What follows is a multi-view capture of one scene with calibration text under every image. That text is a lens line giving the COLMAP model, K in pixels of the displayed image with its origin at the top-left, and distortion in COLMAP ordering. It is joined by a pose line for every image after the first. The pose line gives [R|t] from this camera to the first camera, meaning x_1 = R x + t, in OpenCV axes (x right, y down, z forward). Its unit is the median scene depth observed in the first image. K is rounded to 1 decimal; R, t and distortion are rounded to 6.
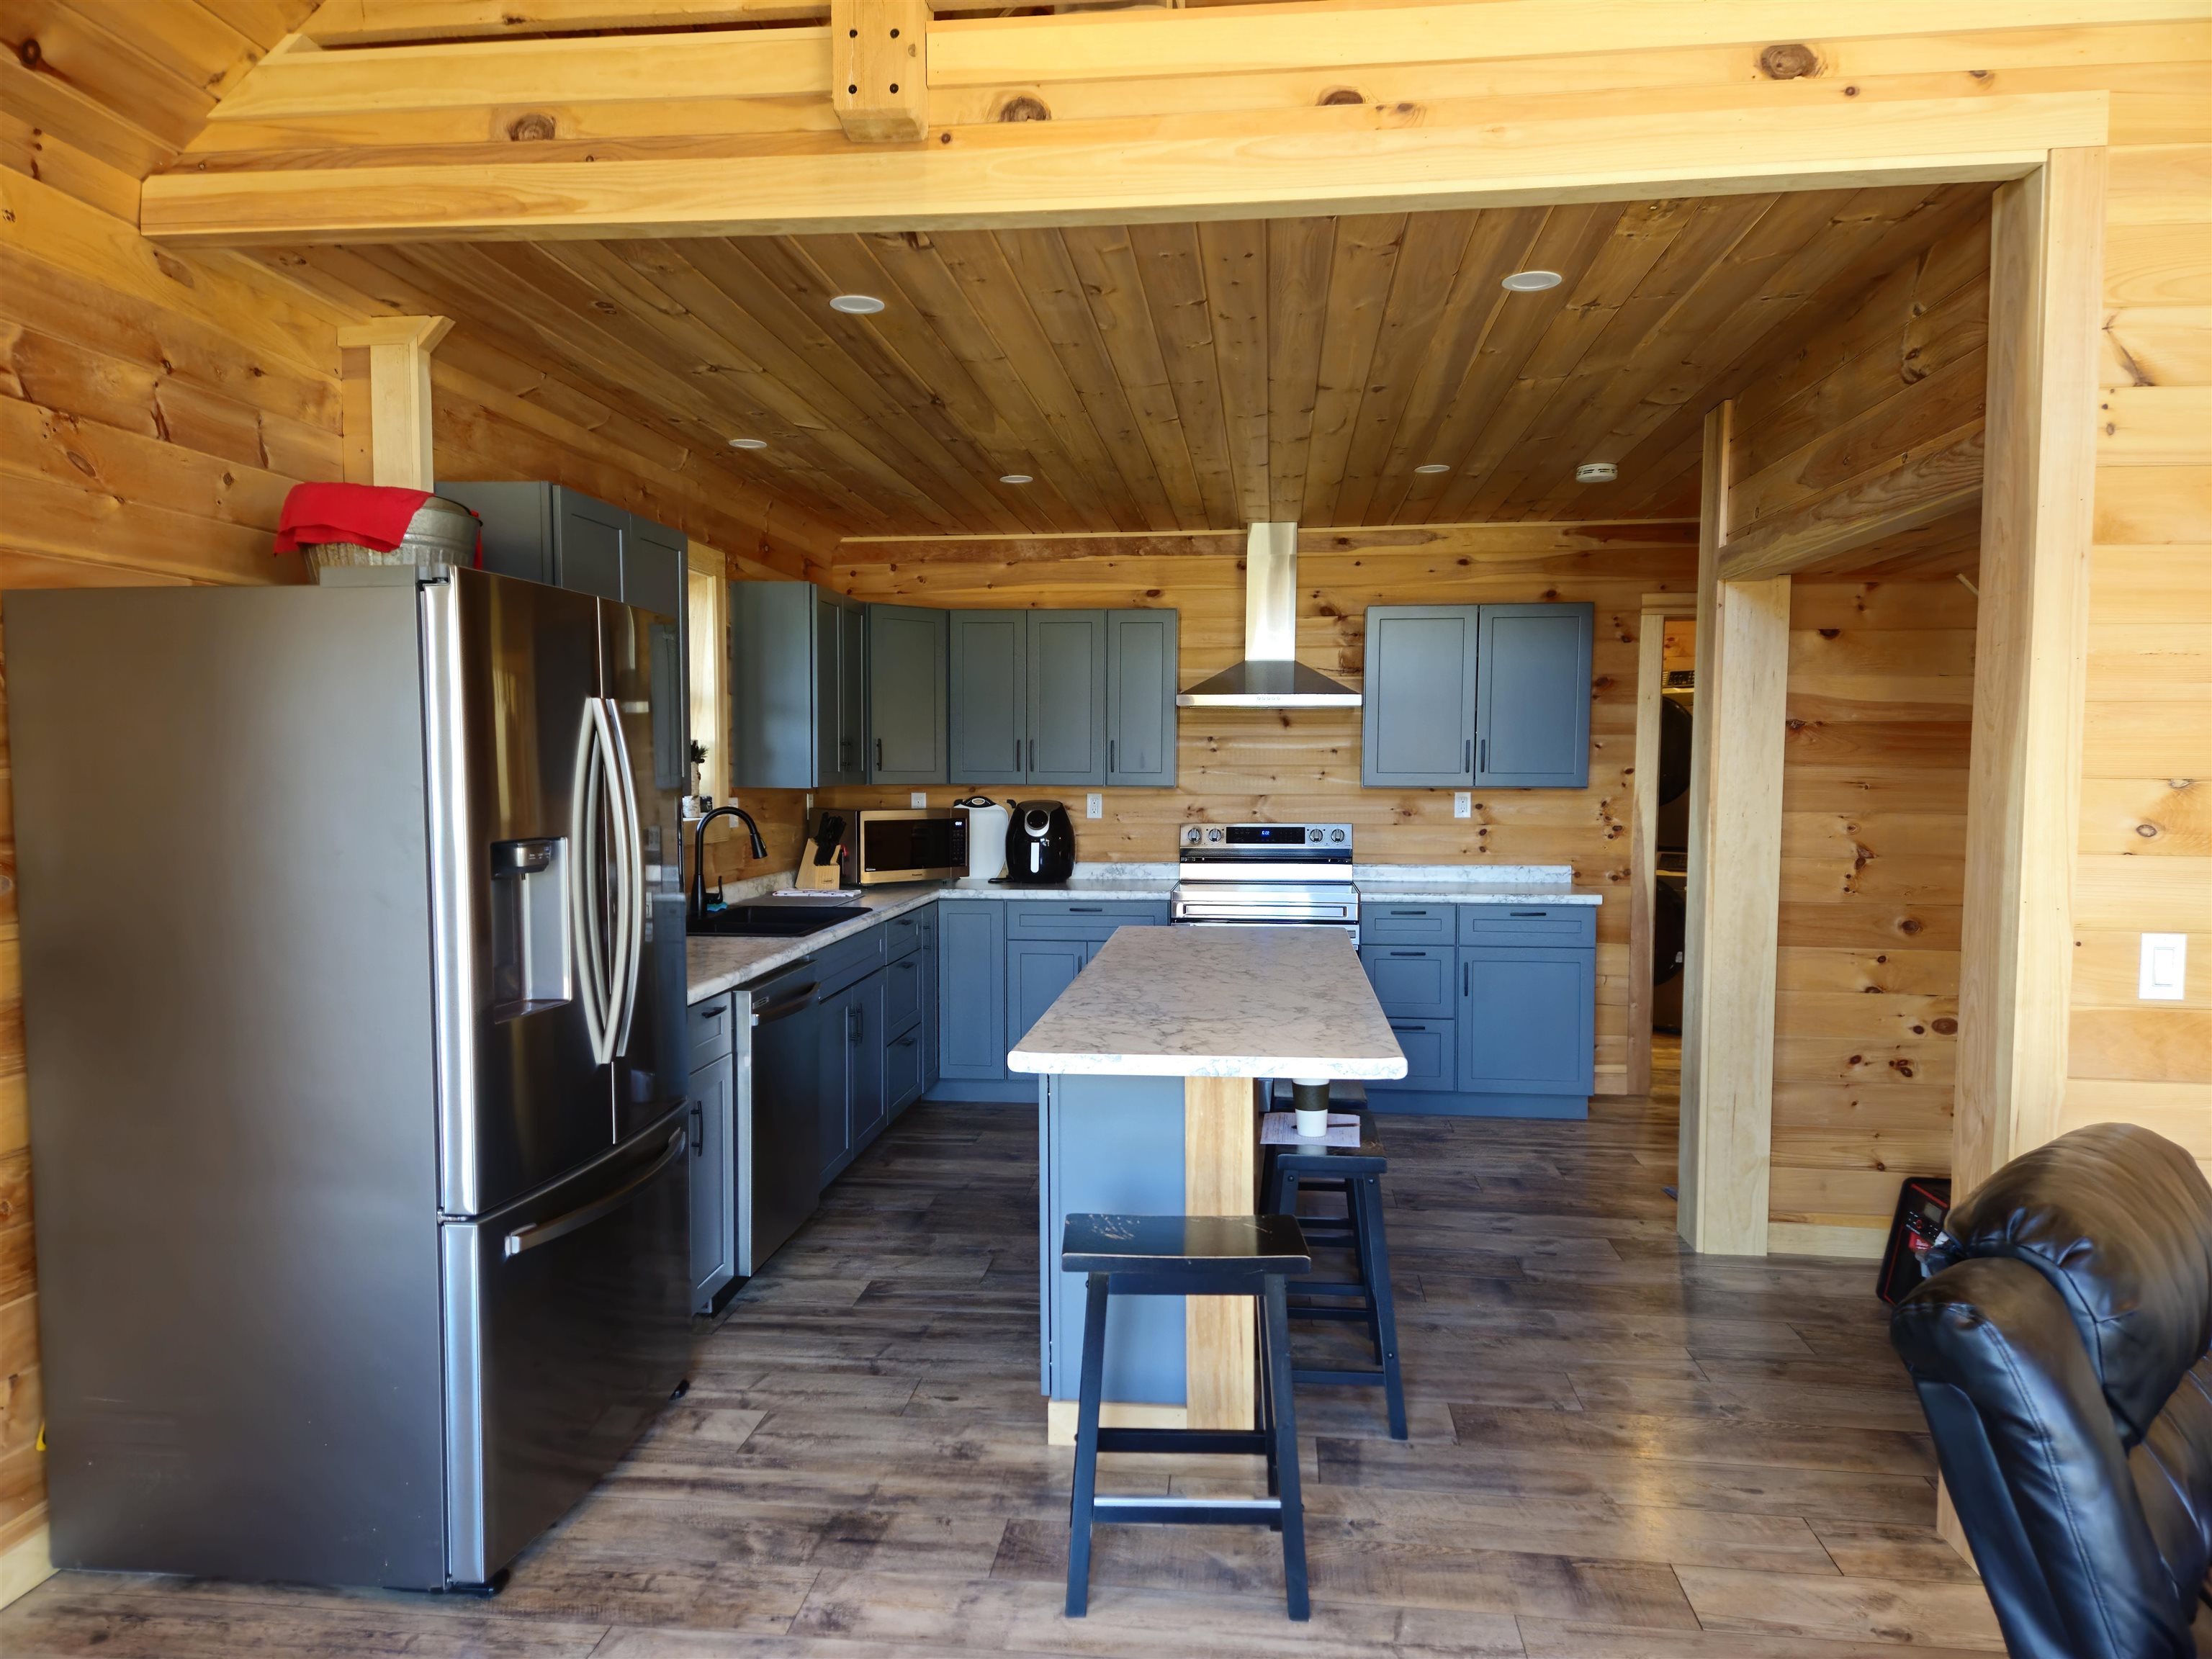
lens RADIAL K [[1495.6, 0, 1121.6], [0, 1495.6, 841.9], [0, 0, 1]] dist [0.080173, -0.067030]
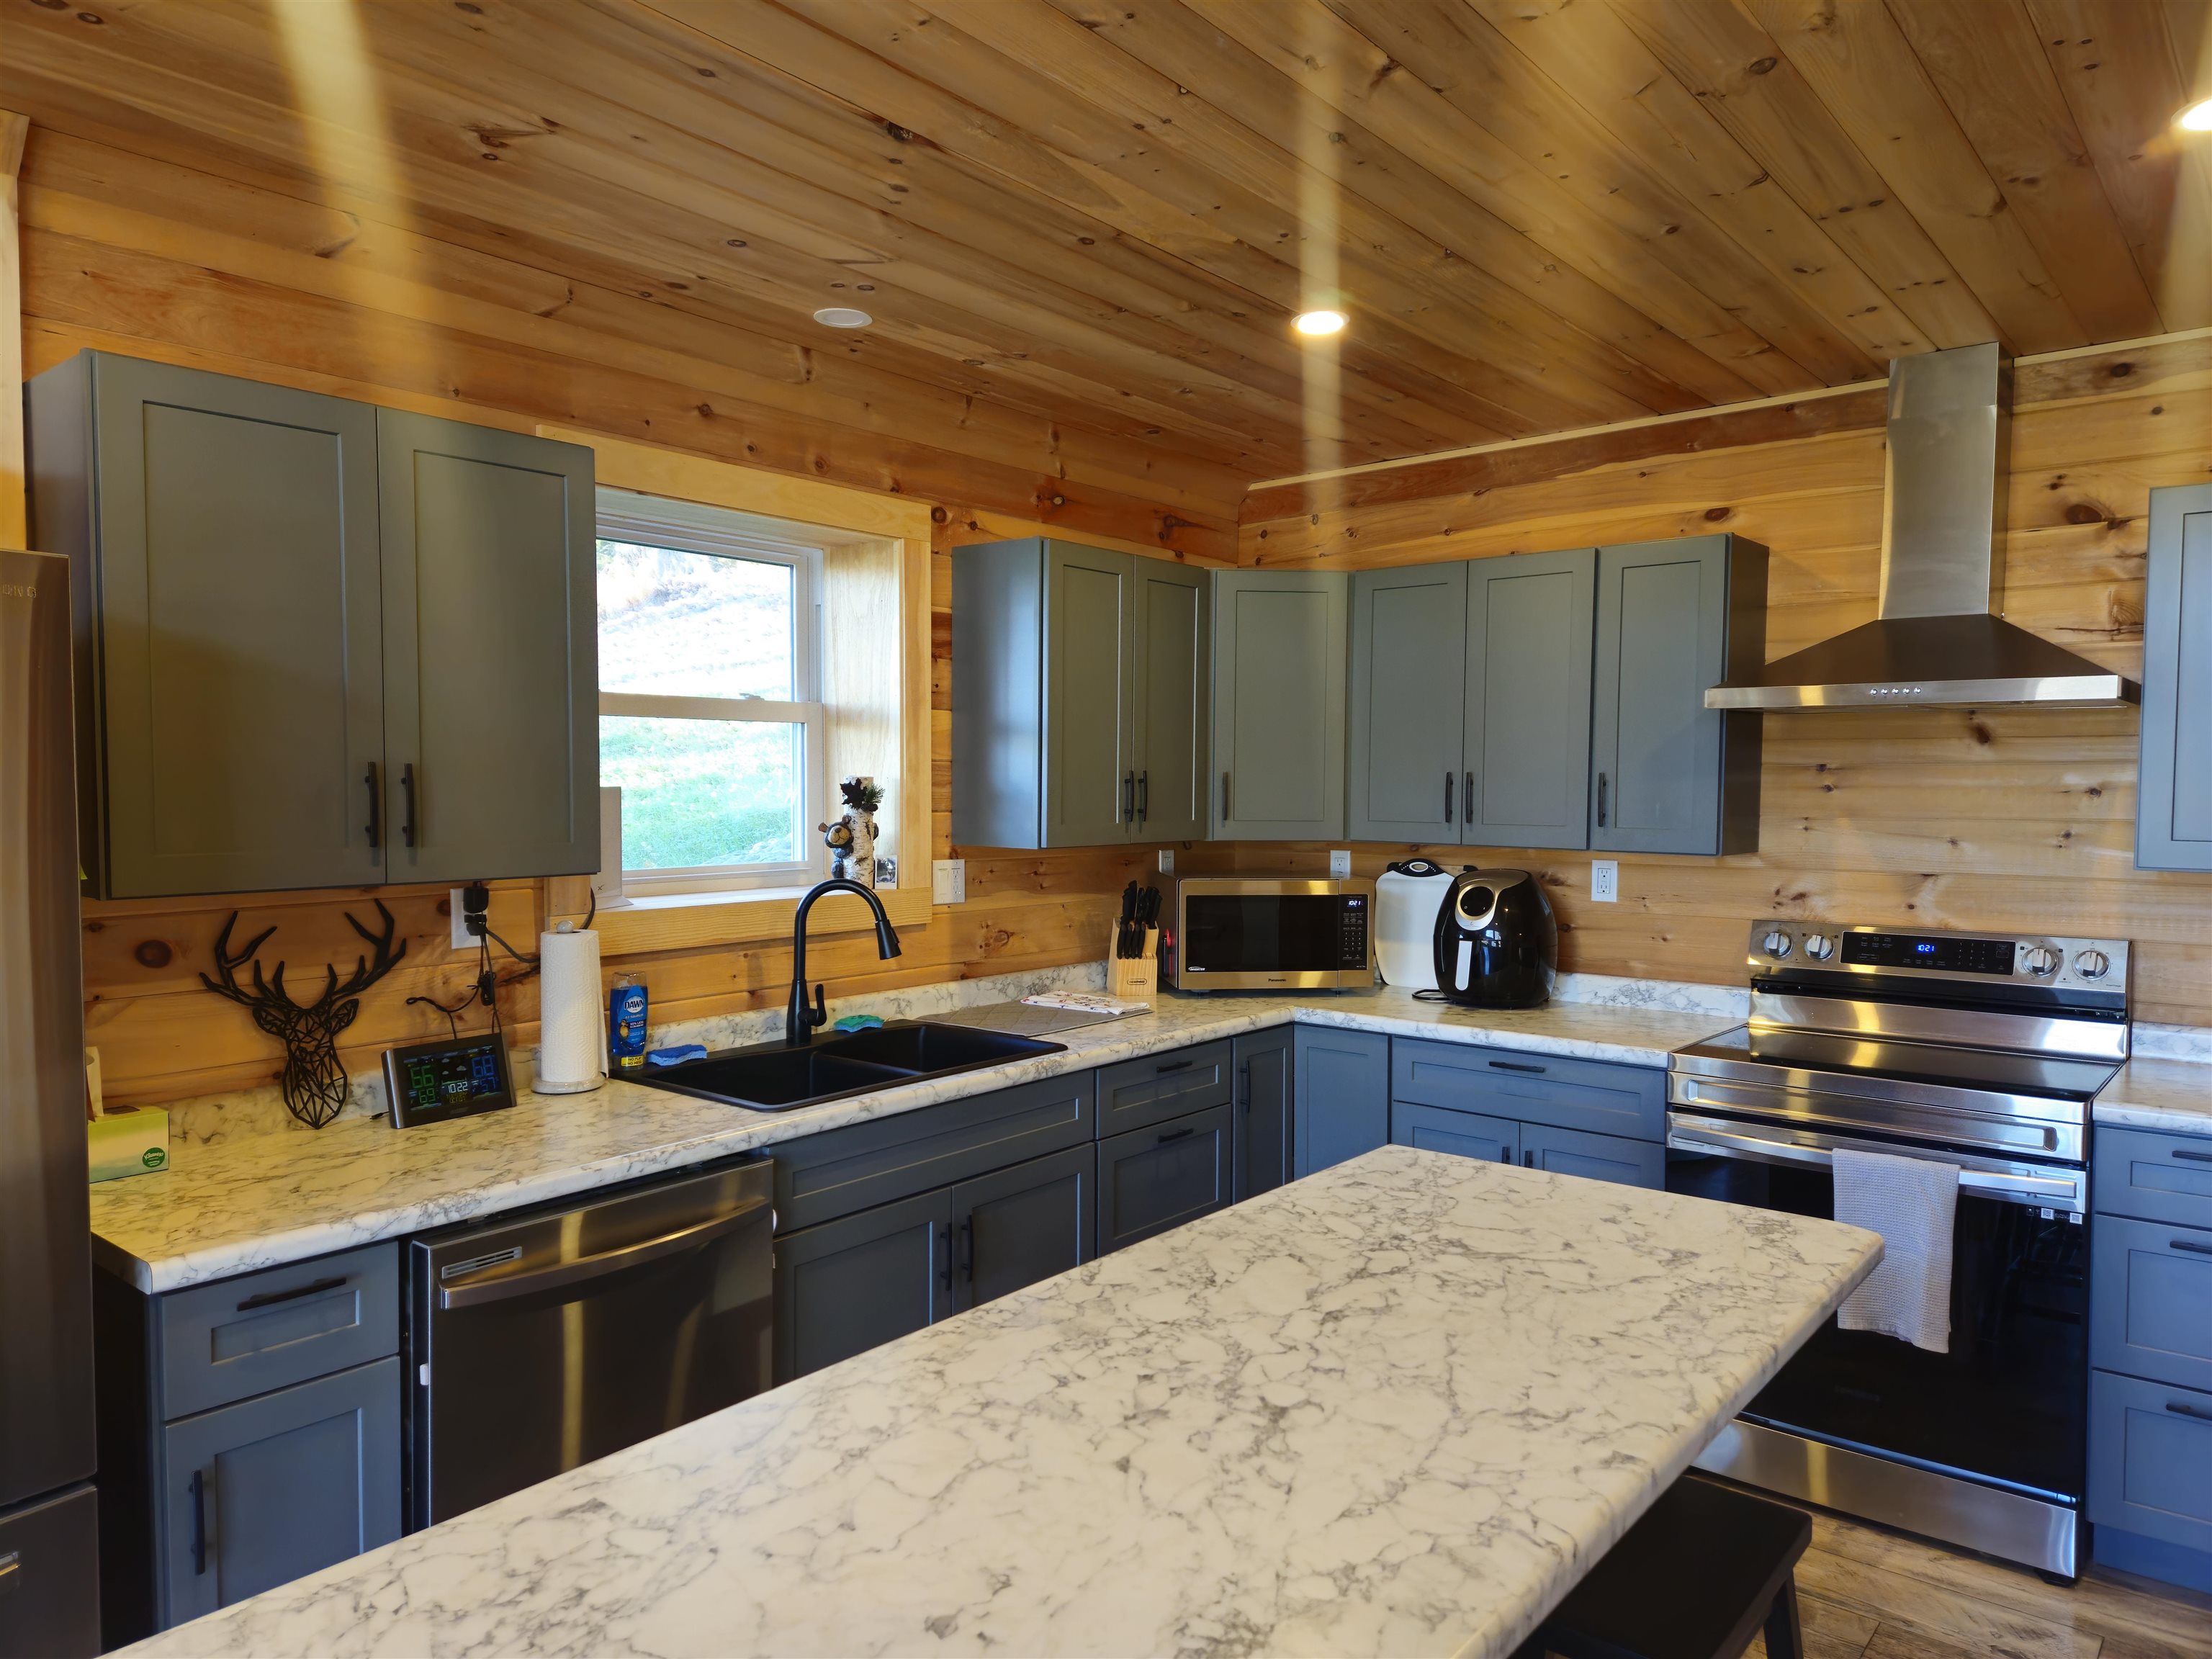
lens RADIAL K [[1495.6, 0, 1083.7], [0, 1495.6, 829.2], [0, 0, 1]] dist [0.080173, -0.067030]
pose [[0.827792, 0.020185, -0.560672, 0.150137], [-0.033661, 0.999339, -0.013721, -0.030179], [0.560025, 0.030231, 0.827924, 0.394248]]
